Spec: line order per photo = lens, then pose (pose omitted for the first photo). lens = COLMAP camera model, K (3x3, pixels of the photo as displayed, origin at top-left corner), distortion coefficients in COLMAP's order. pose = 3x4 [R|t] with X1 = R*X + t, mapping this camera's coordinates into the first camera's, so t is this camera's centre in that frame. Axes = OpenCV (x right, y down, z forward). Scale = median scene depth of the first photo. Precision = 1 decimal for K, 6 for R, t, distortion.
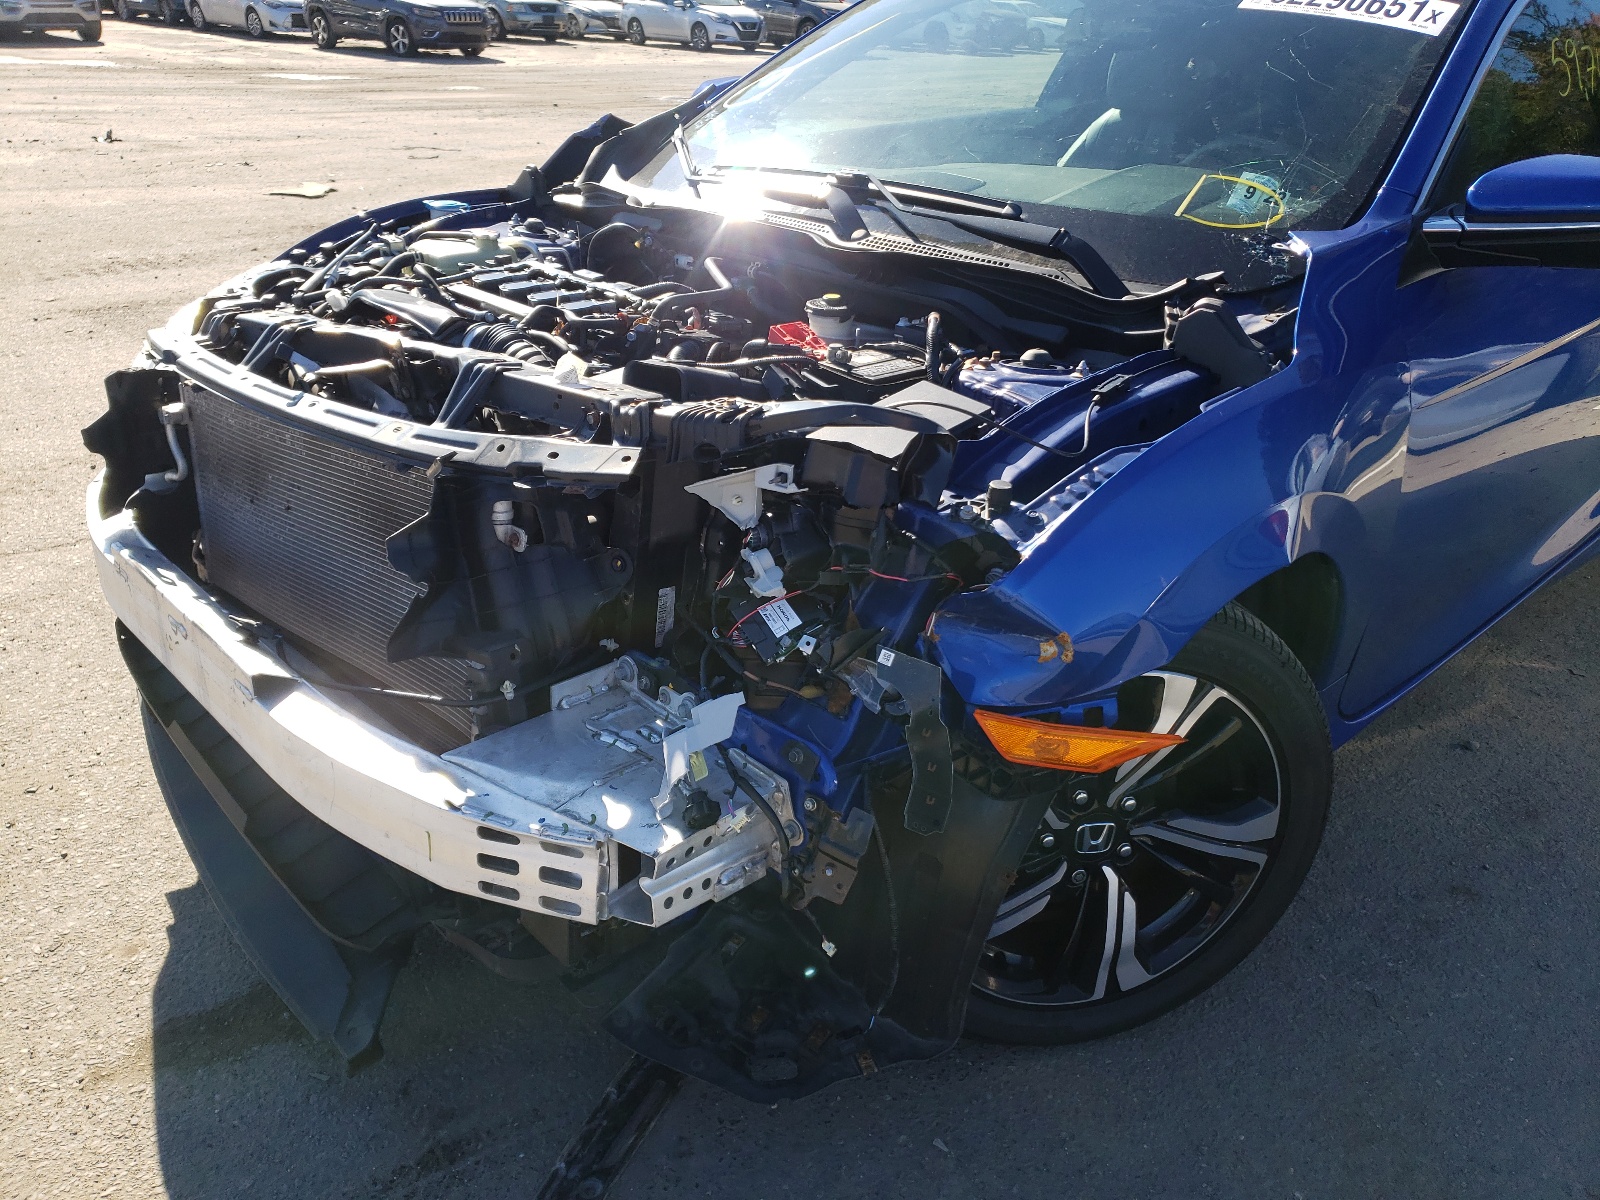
lens RADIAL K [[1283.2, 0, 804.8], [0, 1283.2, 531.3], [0, 0, 1]] dist [0.000613, 0.044858]
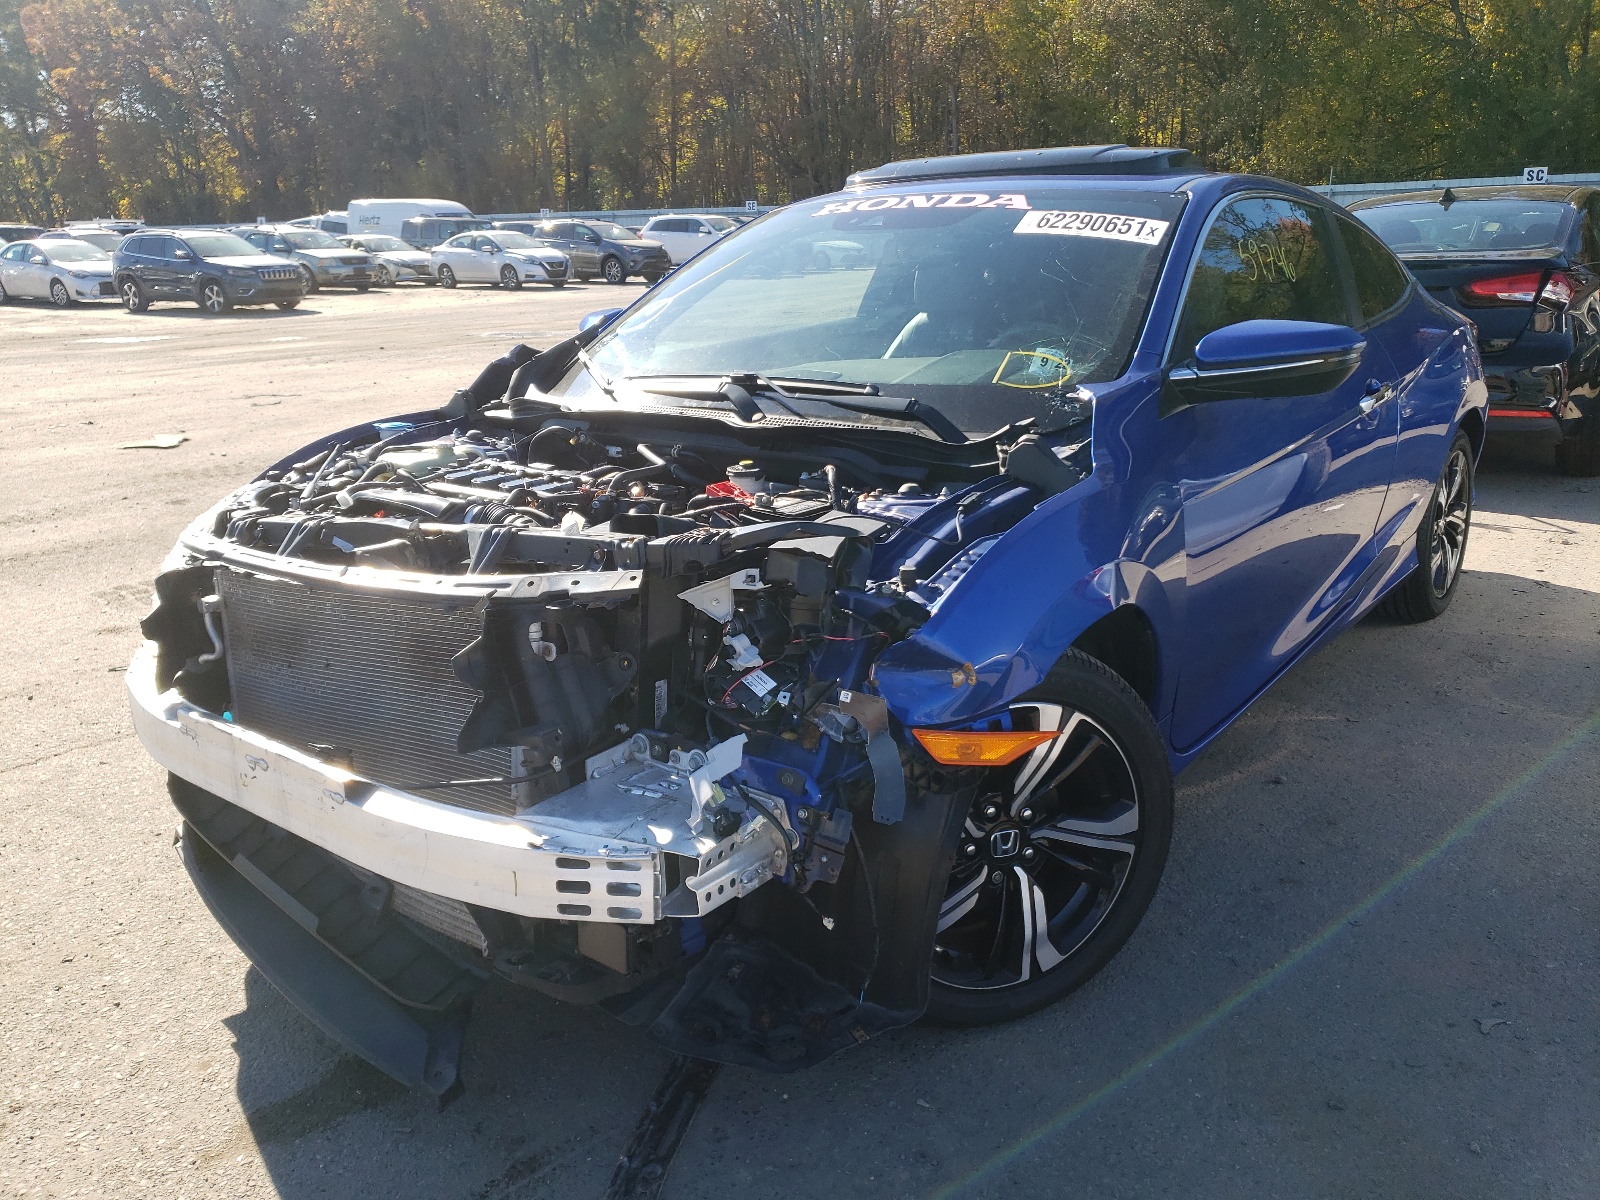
lens RADIAL K [[1233.5, 0, 797.2], [0, 1233.5, 485.5], [0, 0, 1]] dist [0.079623, -0.099198]
pose [[0.987799, -0.086389, 0.129574, -0.110508], [0.109566, 0.976796, -0.184025, 0.091400], [-0.110669, 0.195977, 0.974344, -0.264732]]
